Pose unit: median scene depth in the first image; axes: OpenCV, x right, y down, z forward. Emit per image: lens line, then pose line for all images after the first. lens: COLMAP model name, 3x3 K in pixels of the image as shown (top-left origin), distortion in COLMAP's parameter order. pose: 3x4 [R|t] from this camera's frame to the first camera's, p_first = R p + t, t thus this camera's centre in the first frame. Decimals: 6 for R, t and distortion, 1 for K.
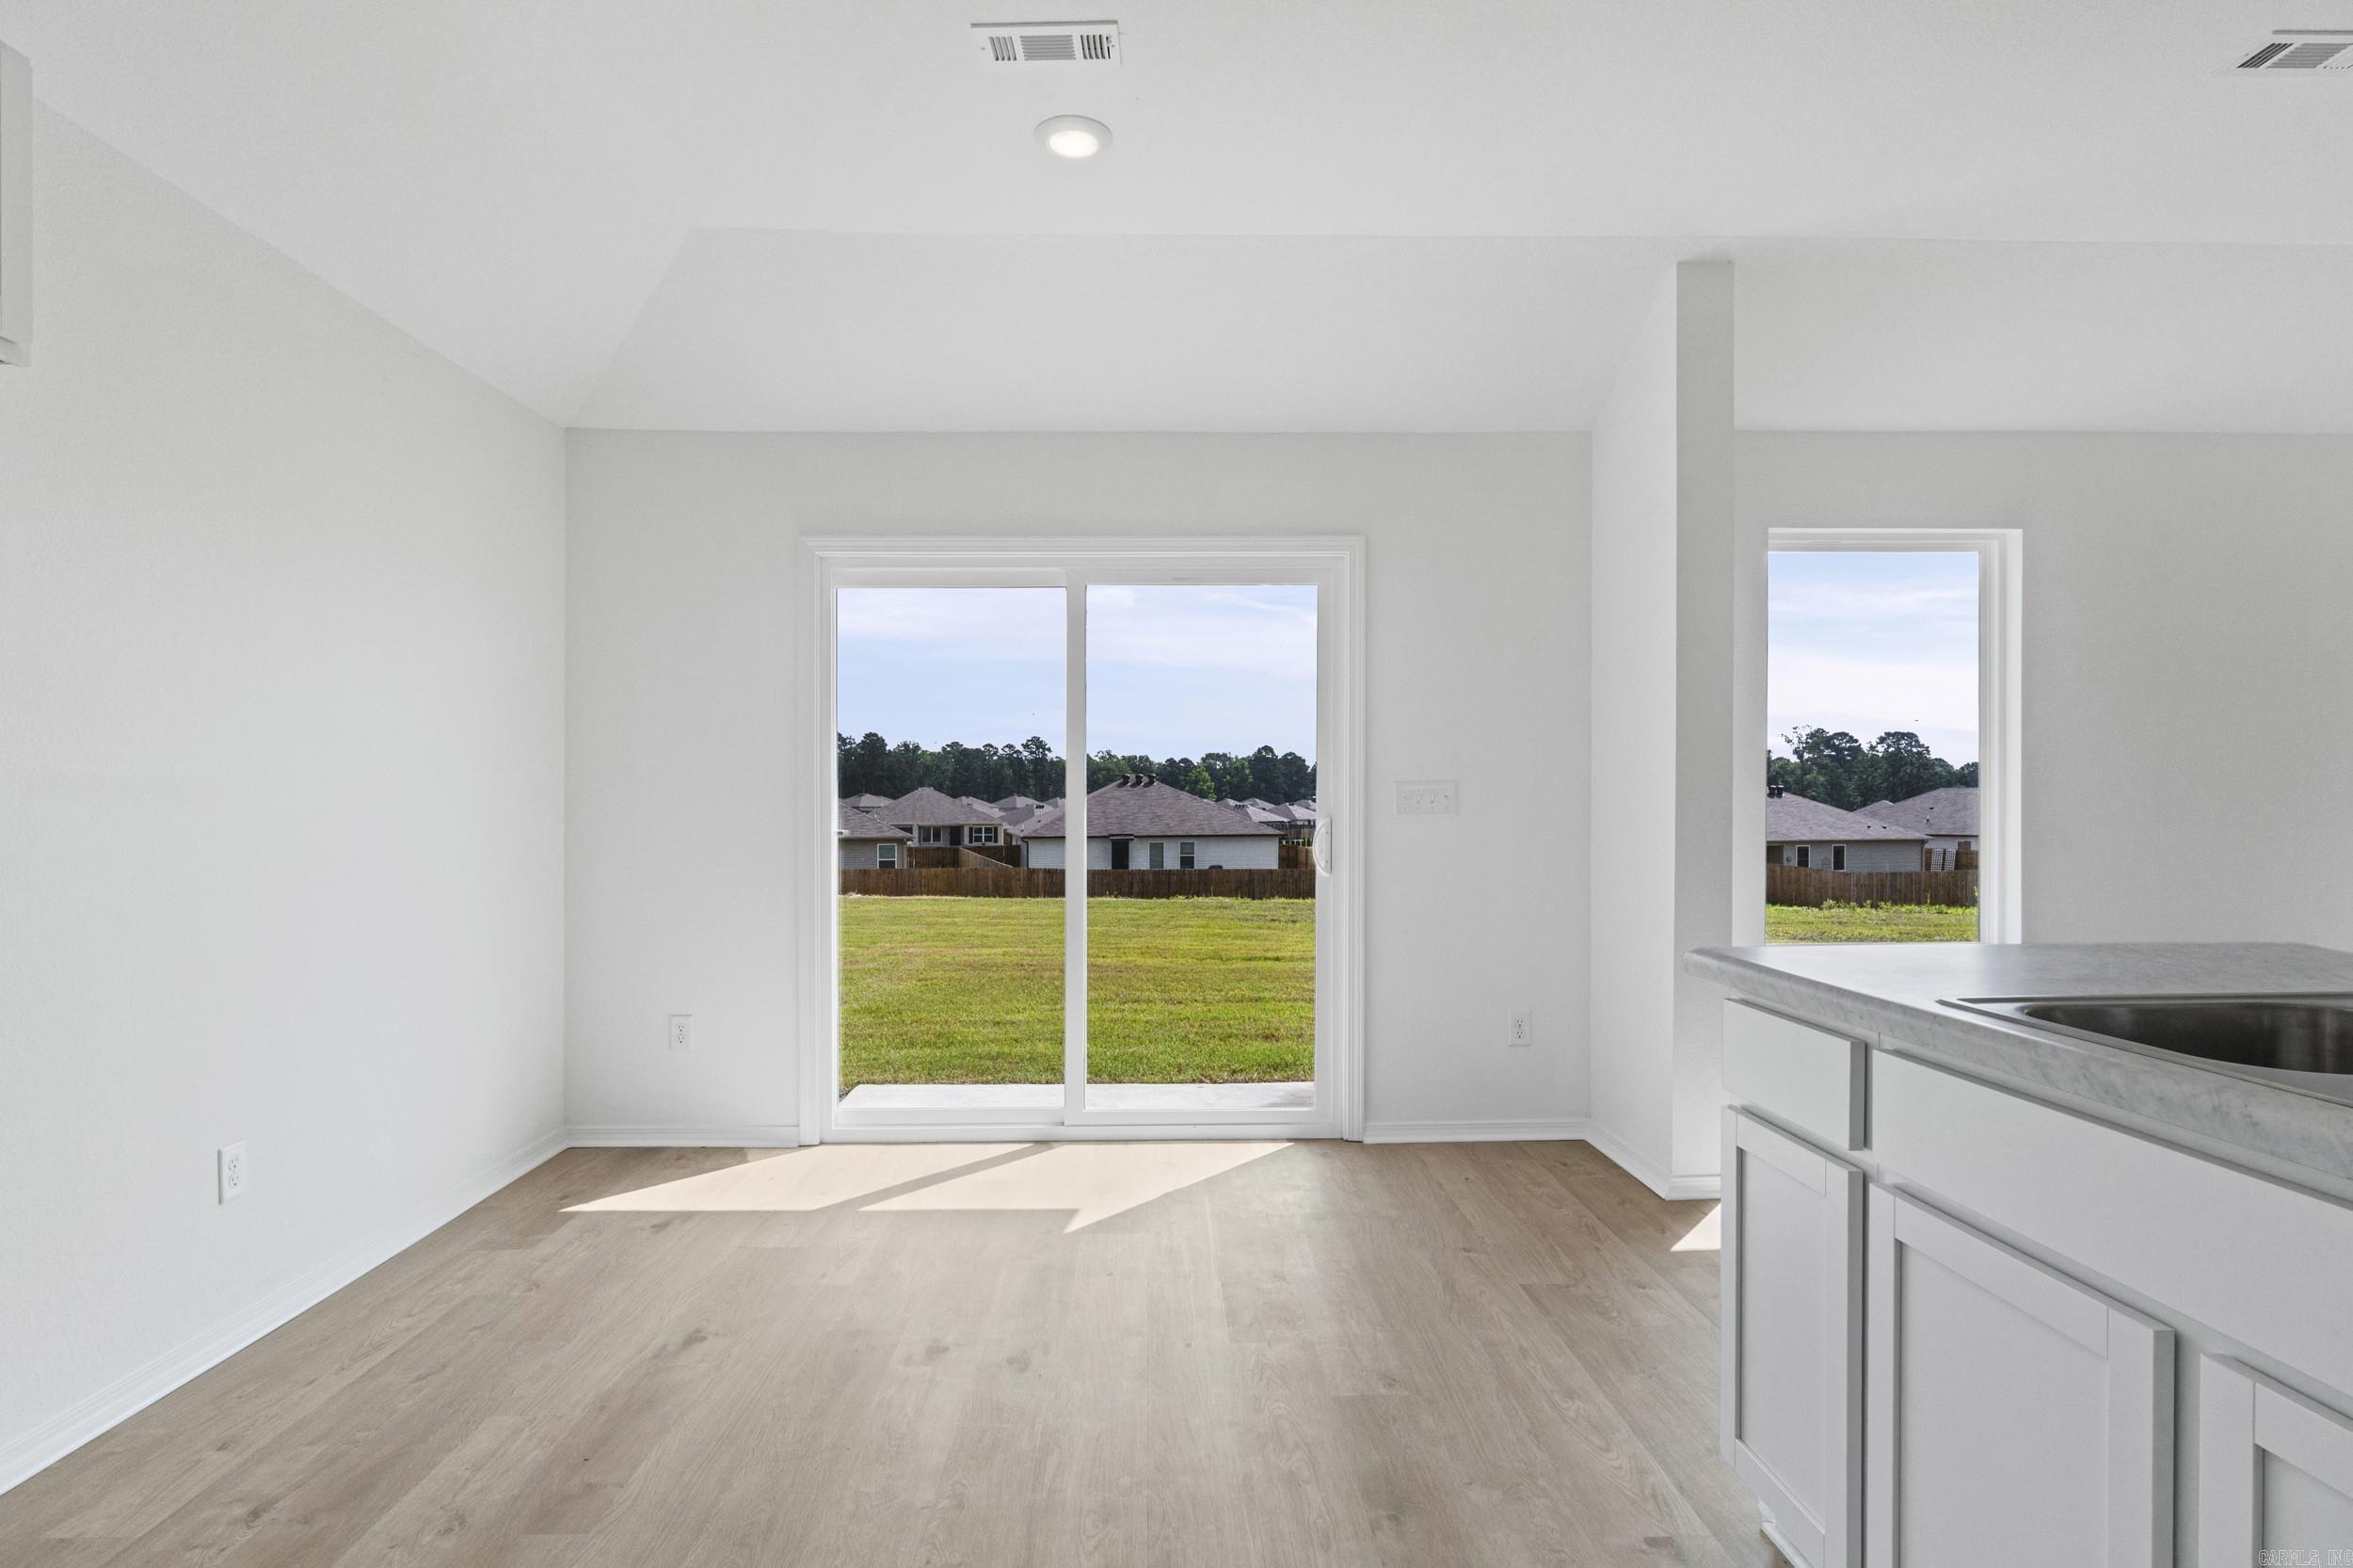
lens RADIAL K [[1201.9, 0, 1179.0], [0, 1201.9, 796.2], [0, 0, 1]] dist [-0.003091, -0.000212]
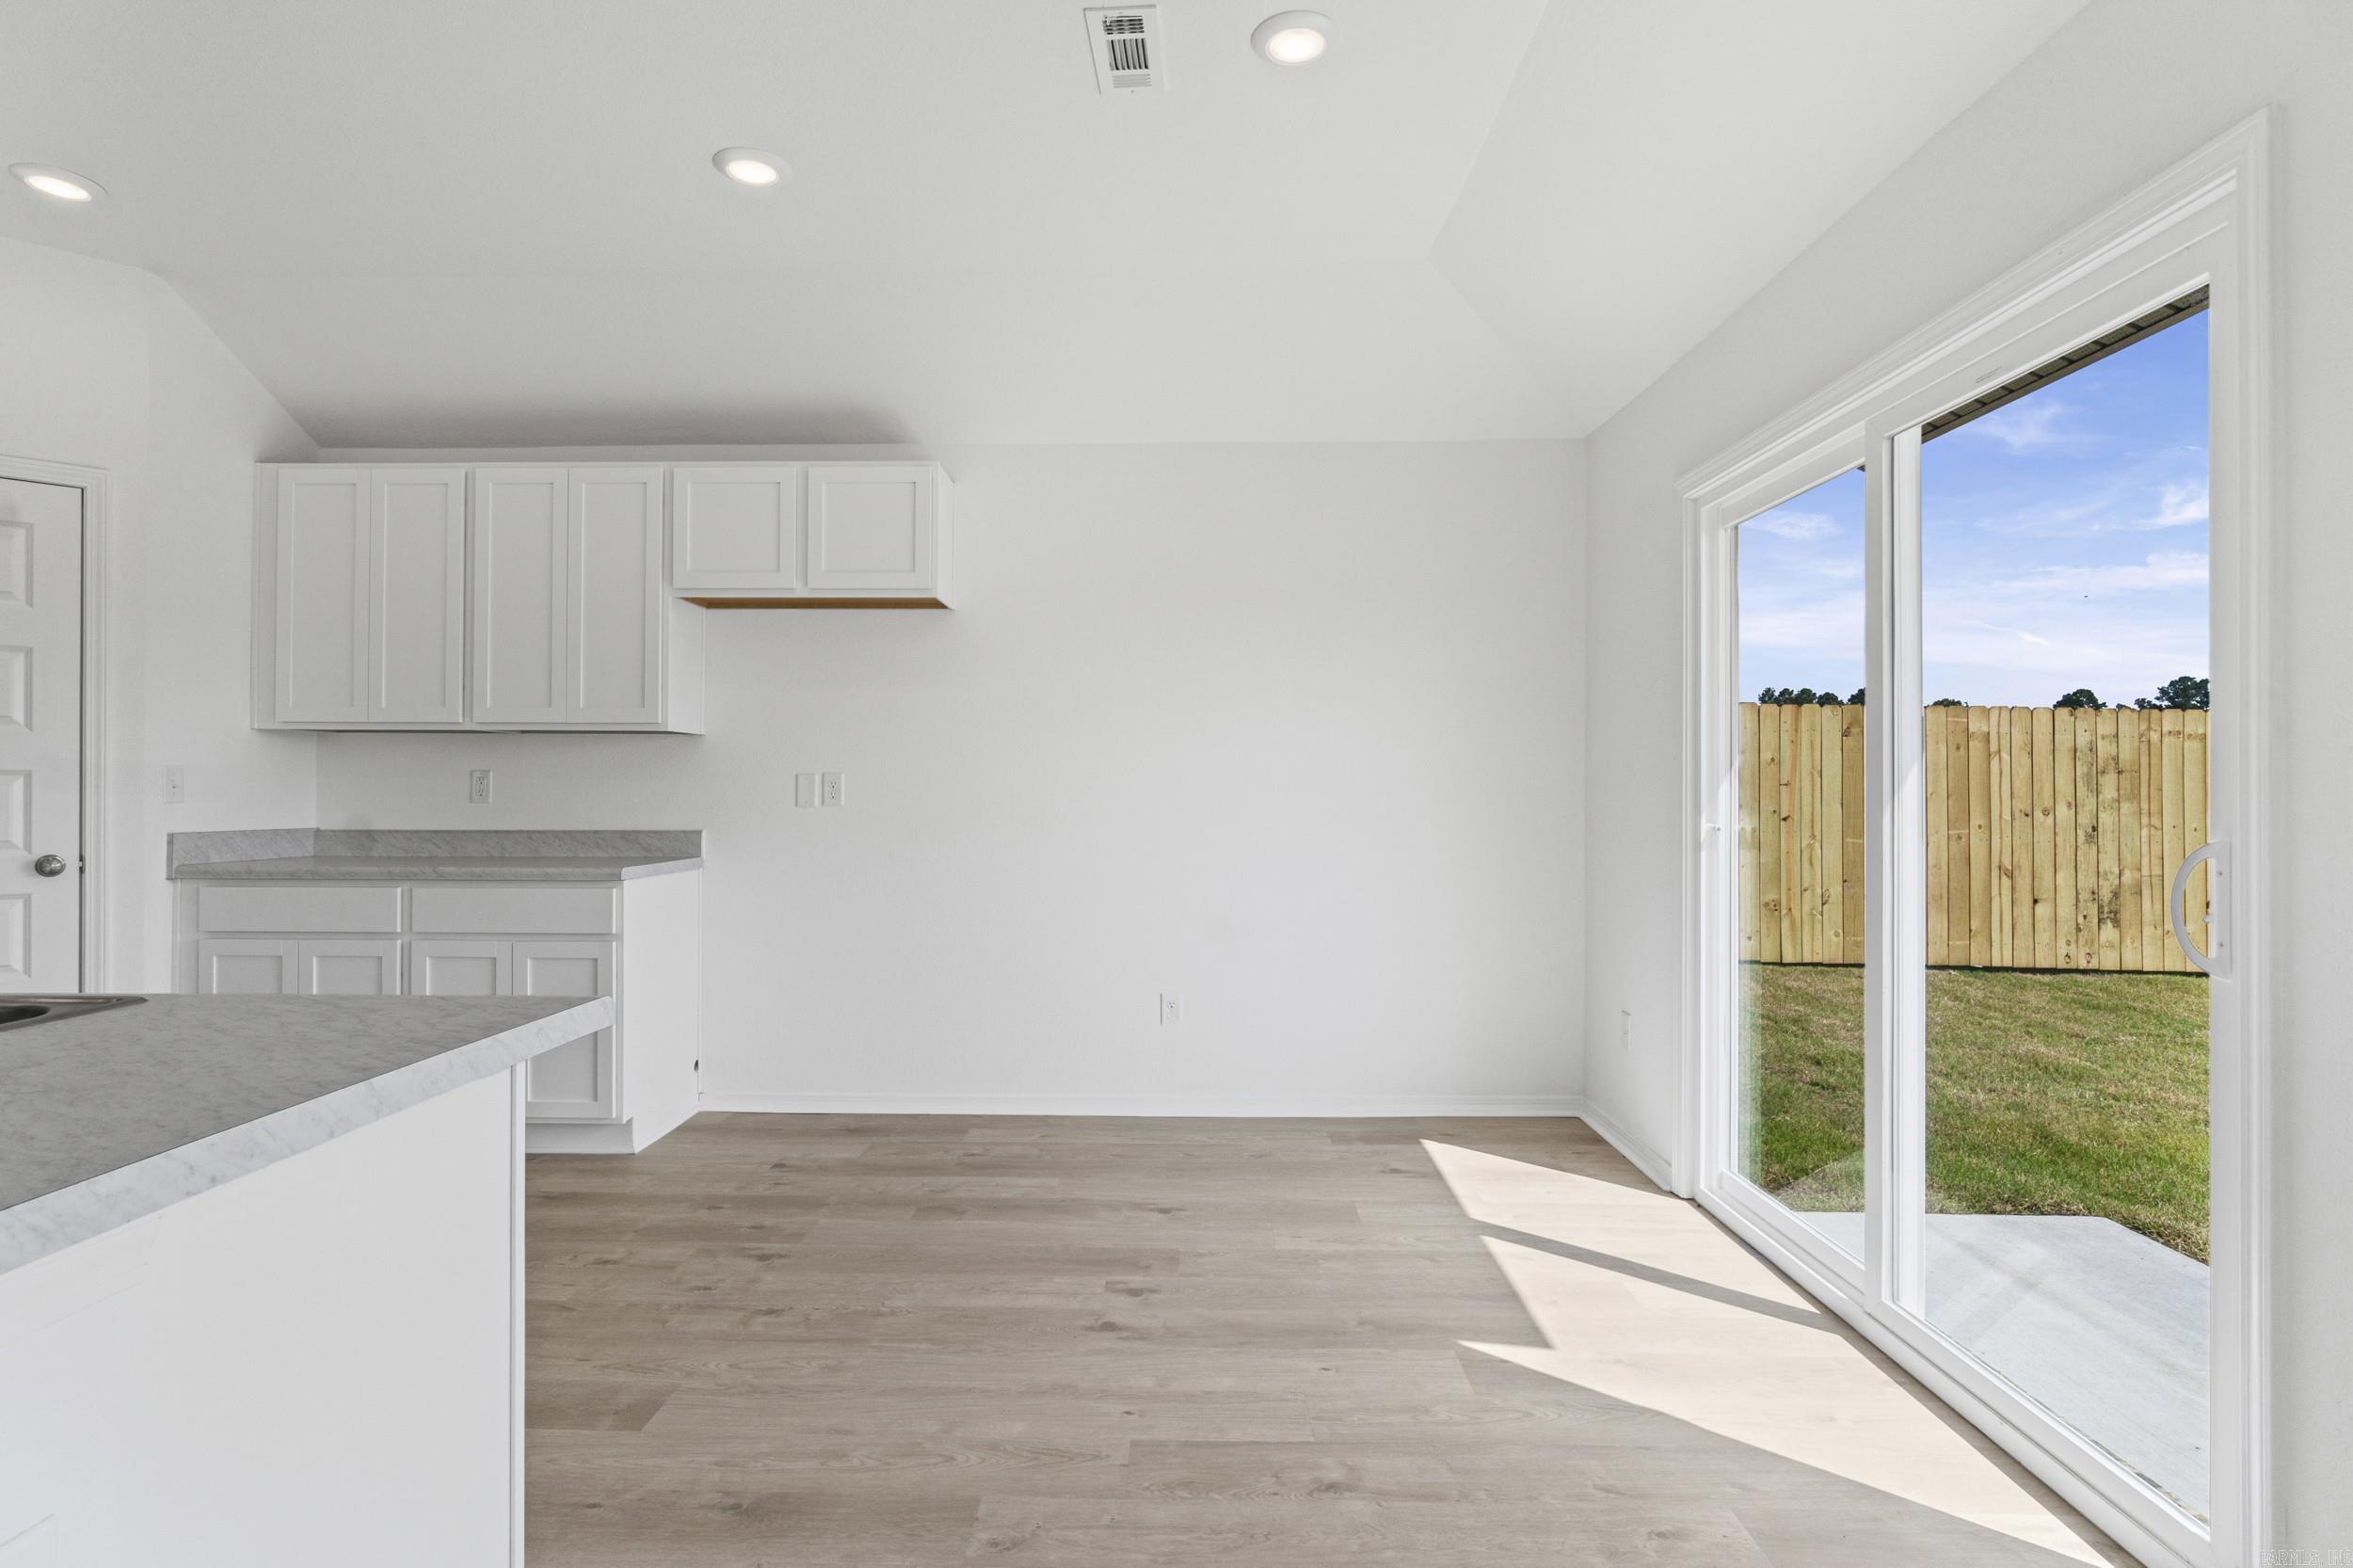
lens RADIAL K [[1201.9, 0, 1177.0], [0, 1201.9, 781.6], [0, 0, 1]] dist [-0.003091, -0.000212]
pose [[-0.045219, 0.000700, -0.998977, 0.806579], [0.002706, 0.999996, 0.000578, -0.010397], [0.998973, -0.002677, -0.045220, 0.969500]]
